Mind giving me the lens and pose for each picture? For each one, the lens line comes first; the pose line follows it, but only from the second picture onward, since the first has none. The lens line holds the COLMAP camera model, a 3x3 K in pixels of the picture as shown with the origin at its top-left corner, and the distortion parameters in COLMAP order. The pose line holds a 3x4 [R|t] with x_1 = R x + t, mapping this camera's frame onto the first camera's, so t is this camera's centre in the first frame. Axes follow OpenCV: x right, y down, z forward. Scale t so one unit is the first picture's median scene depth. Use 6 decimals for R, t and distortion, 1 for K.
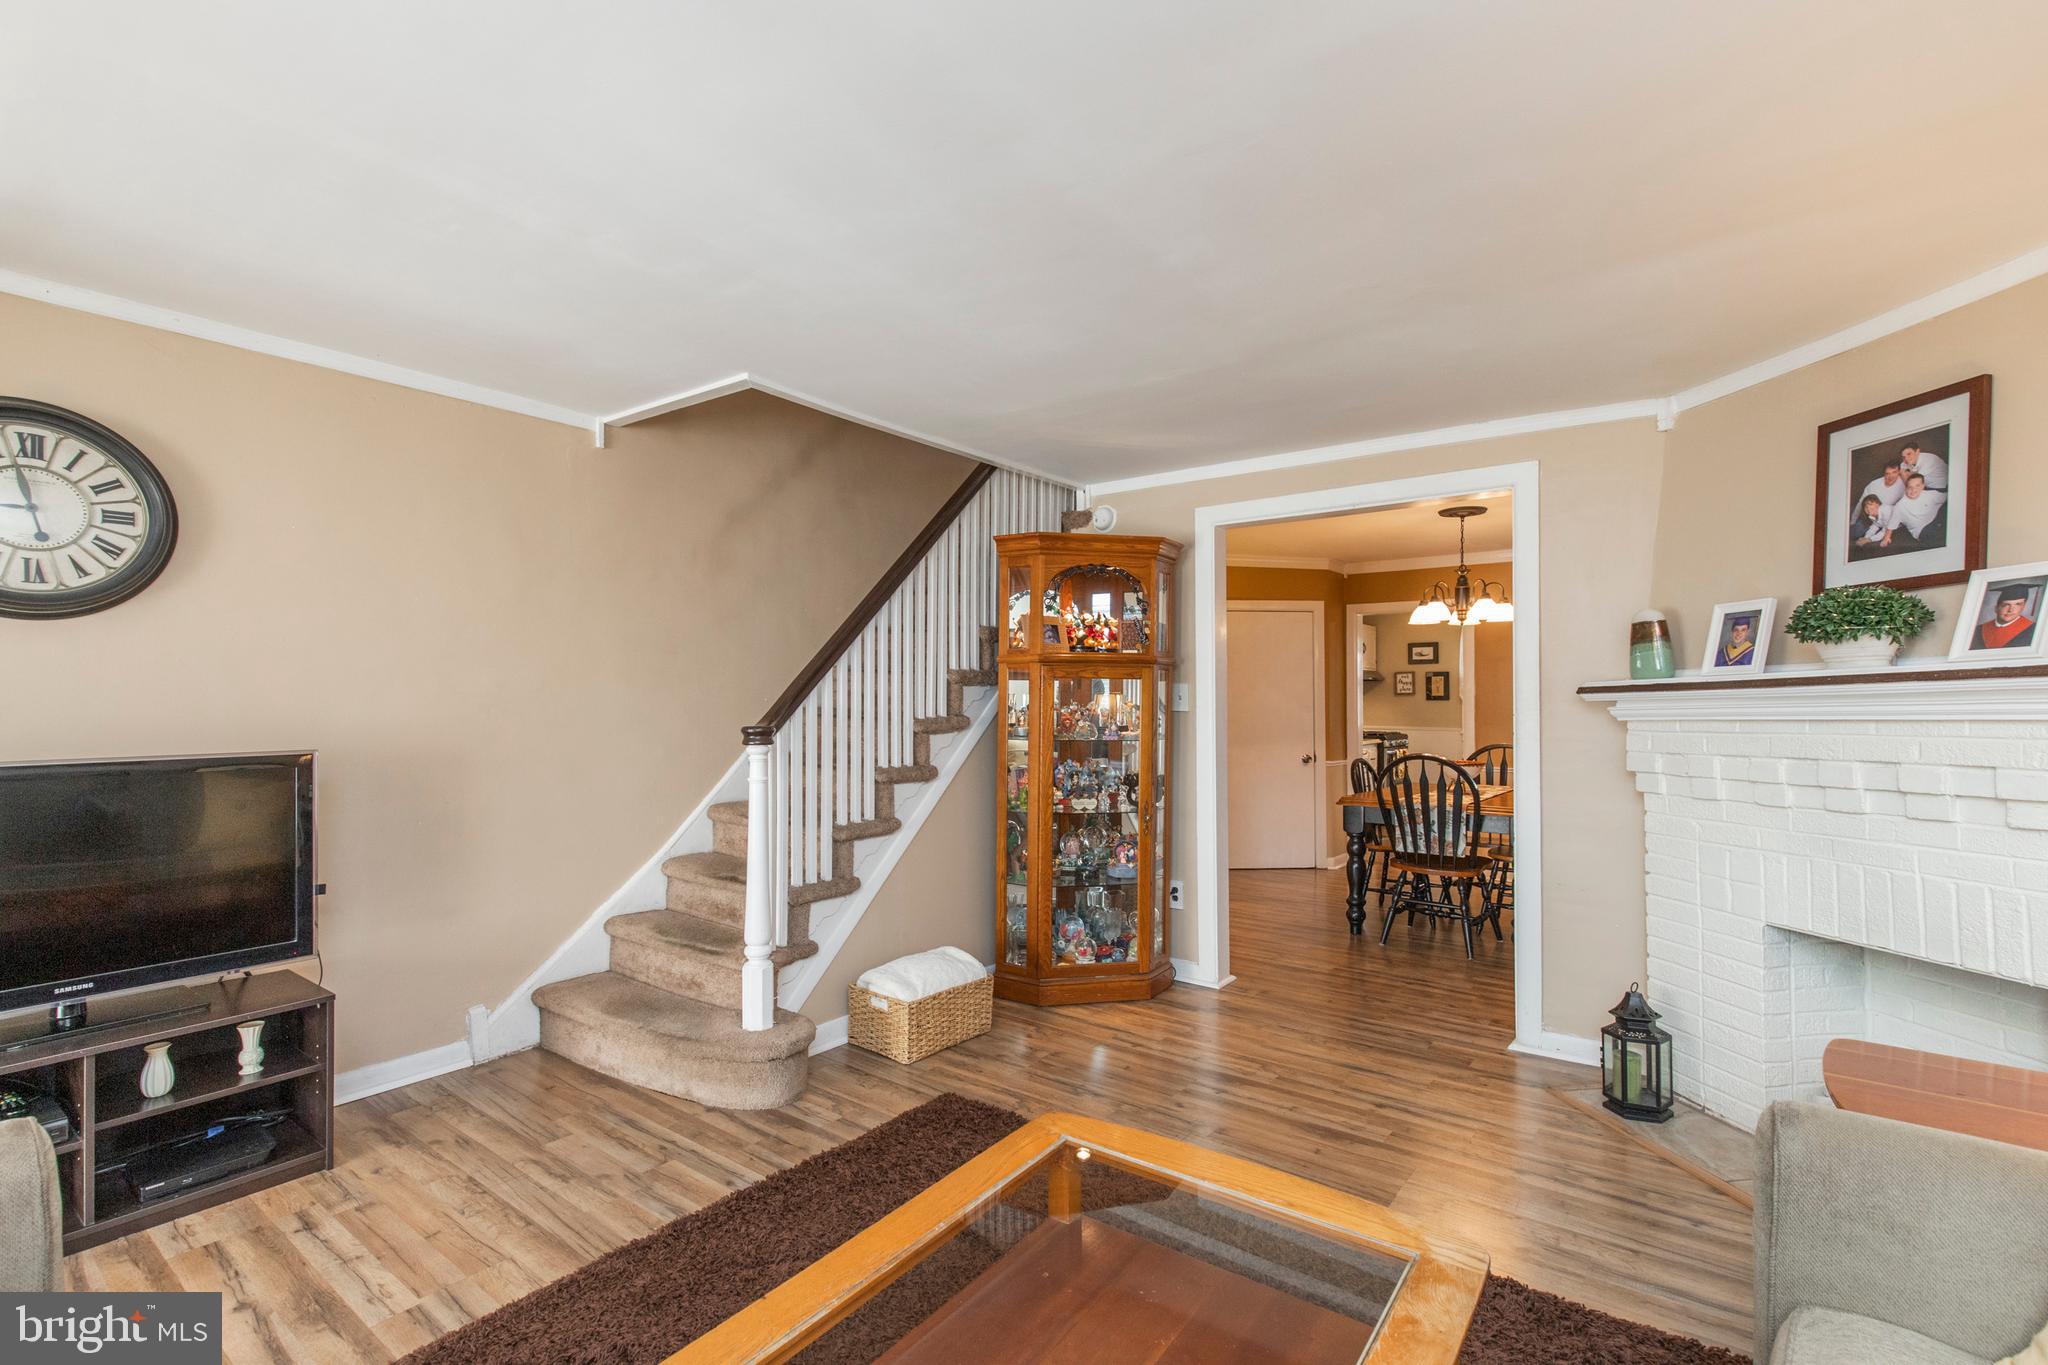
lens RADIAL K [[925.9, 0, 1035.3], [0, 925.9, 693.8], [0, 0, 1]] dist [0.008565, -0.000893]
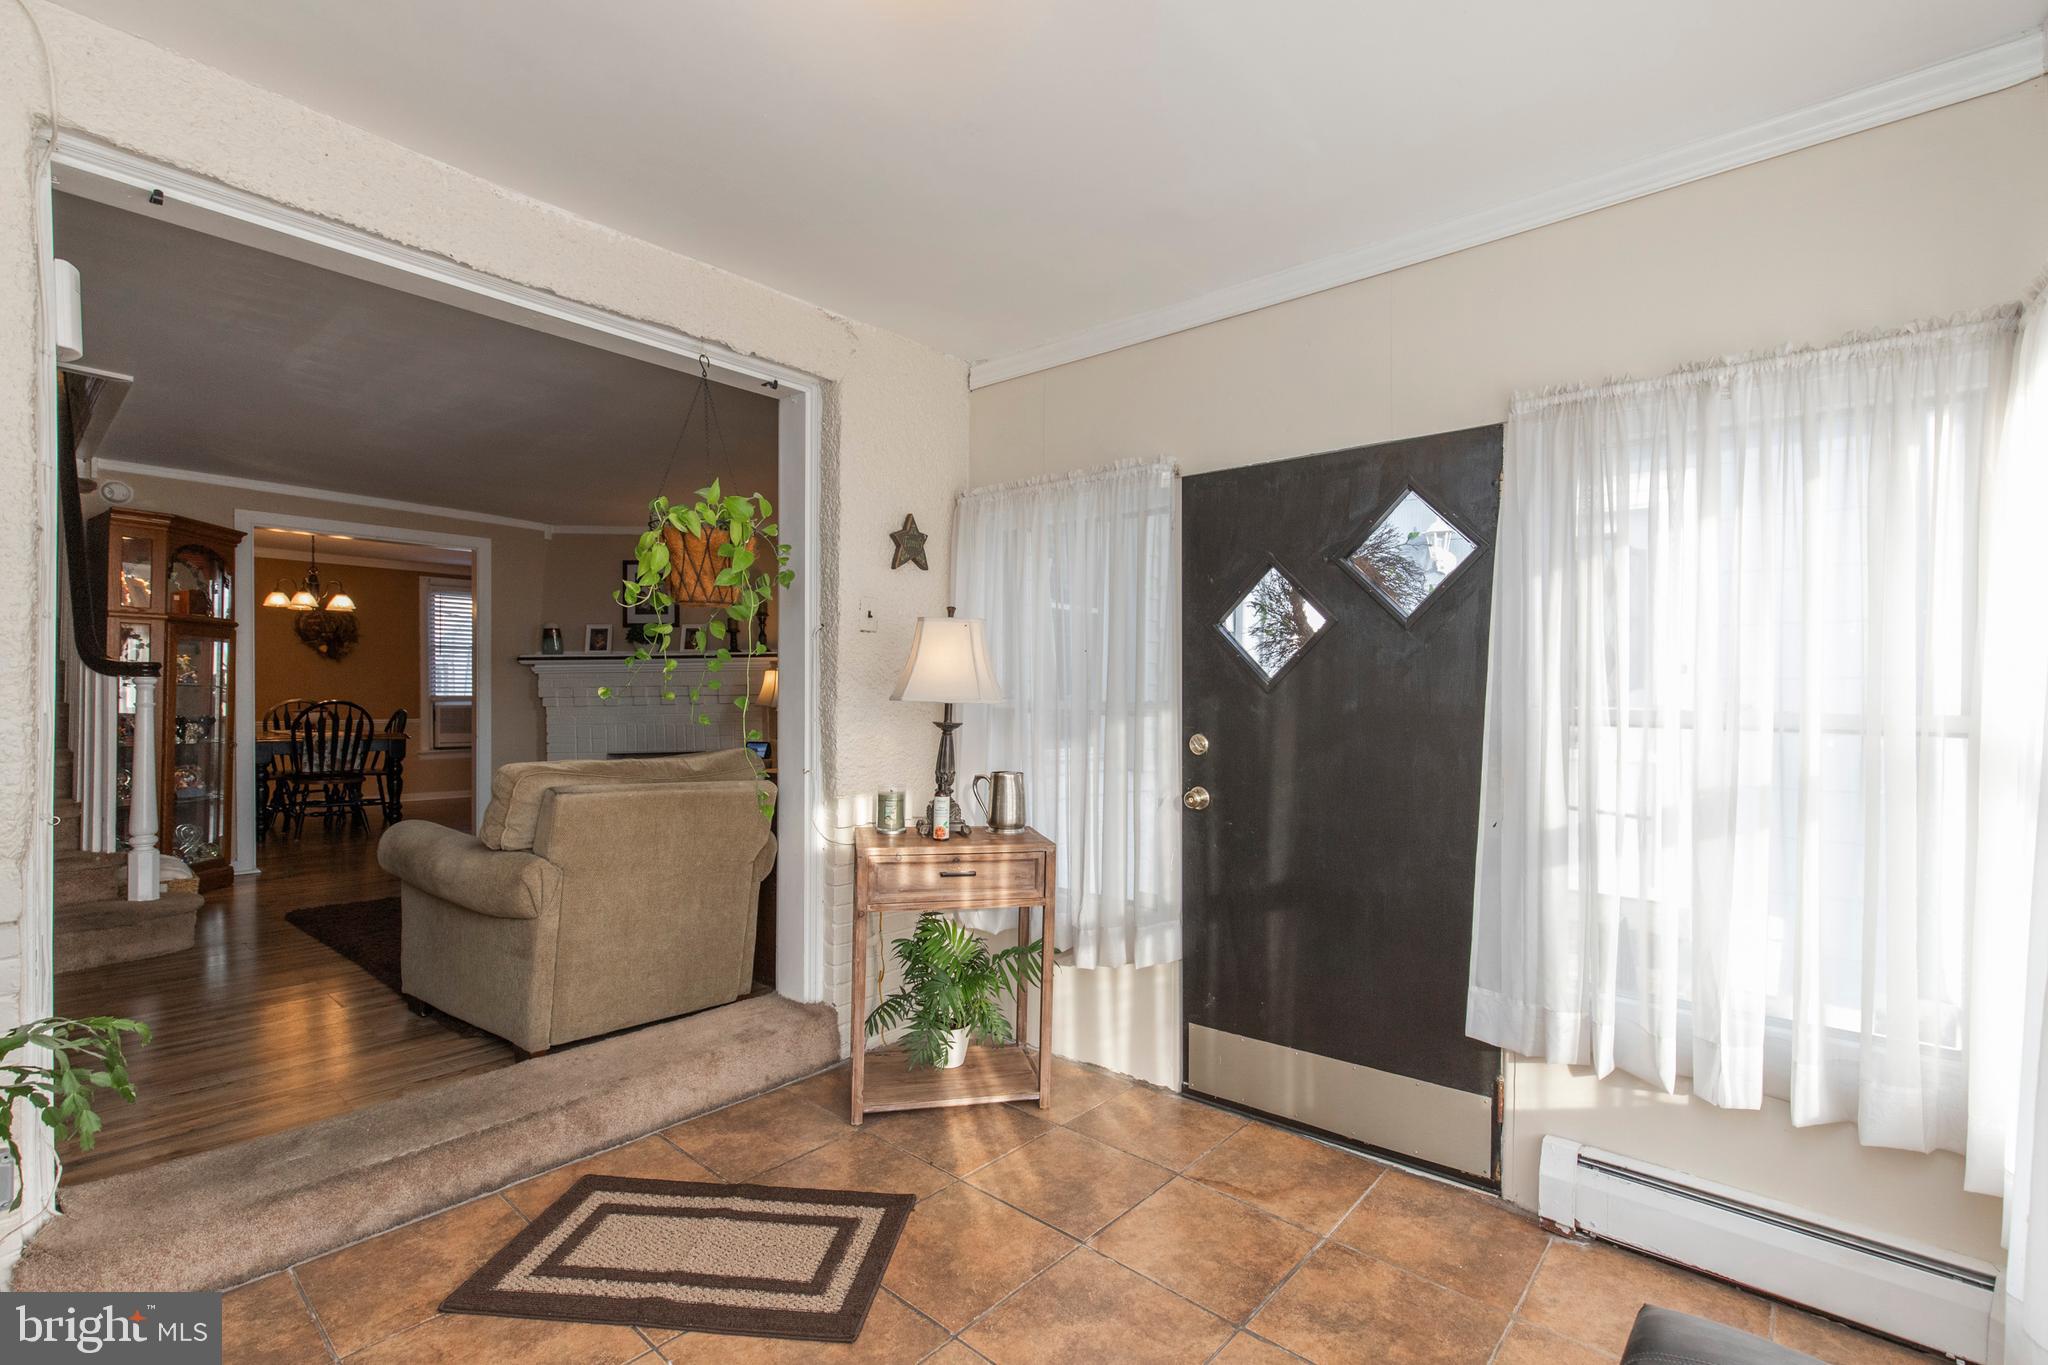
lens RADIAL K [[925.9, 0, 1038.2], [0, 925.9, 693.6], [0, 0, 1]] dist [0.008565, -0.000893]
pose [[0.066223, 0.001147, 0.997804, -1.616591], [-0.010584, 0.999944, -0.000447, 0.072659], [-0.997749, -0.010531, 0.066232, -0.323633]]
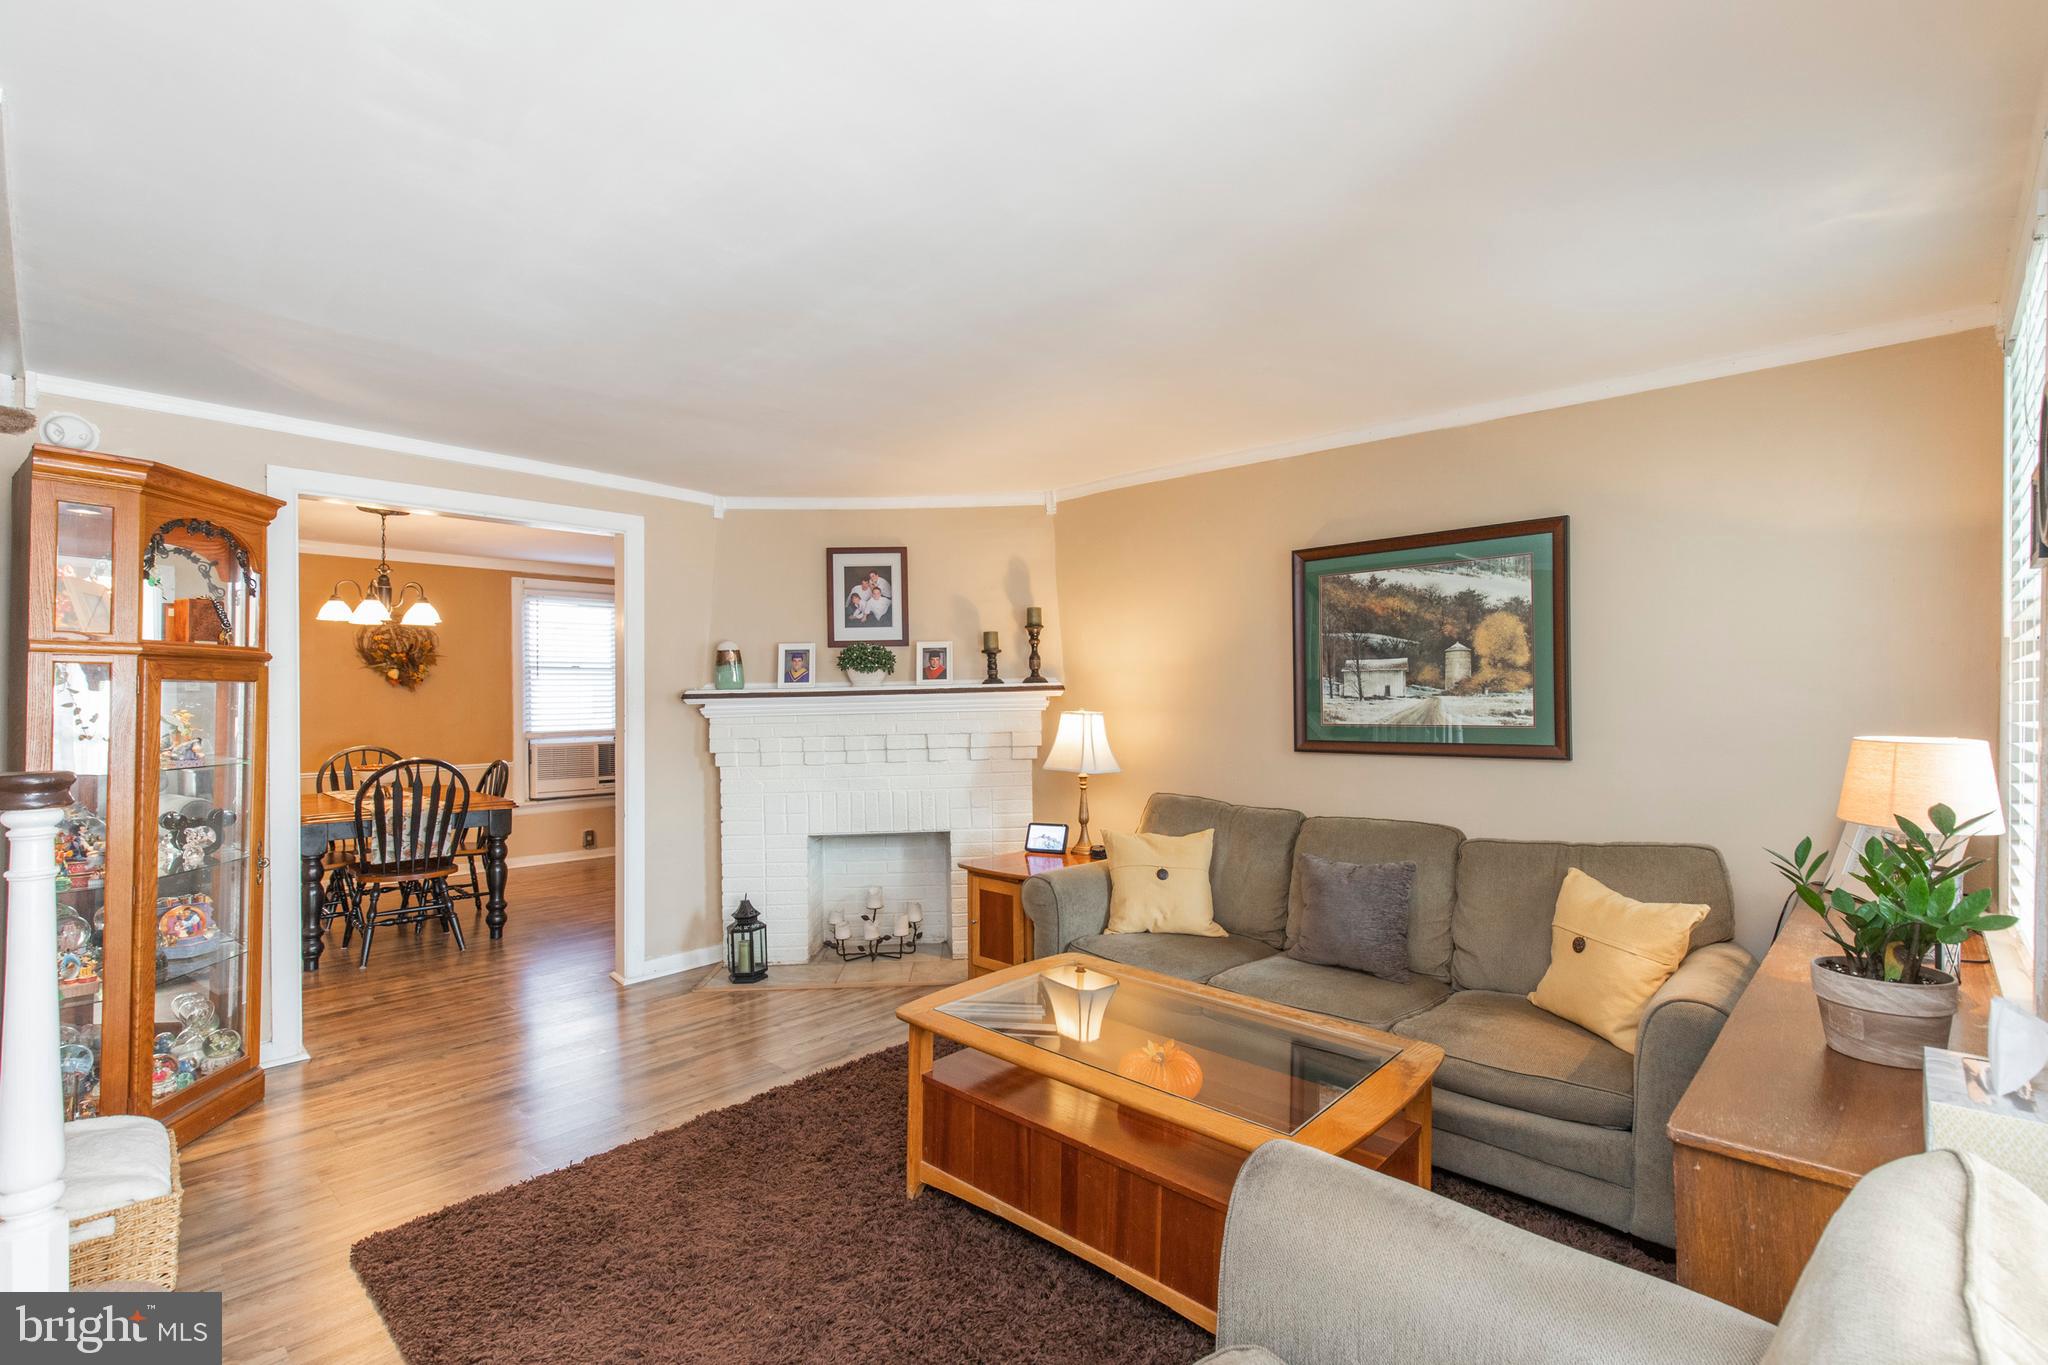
lens RADIAL K [[925.9, 0, 1027.7], [0, 925.9, 686.1], [0, 0, 1]] dist [0.008565, -0.000893]
pose [[0.109898, 0.006913, 0.993919, -0.834135], [-0.004879, 0.999968, -0.006415, -0.014980], [-0.993931, -0.004145, 0.109928, 0.412246]]
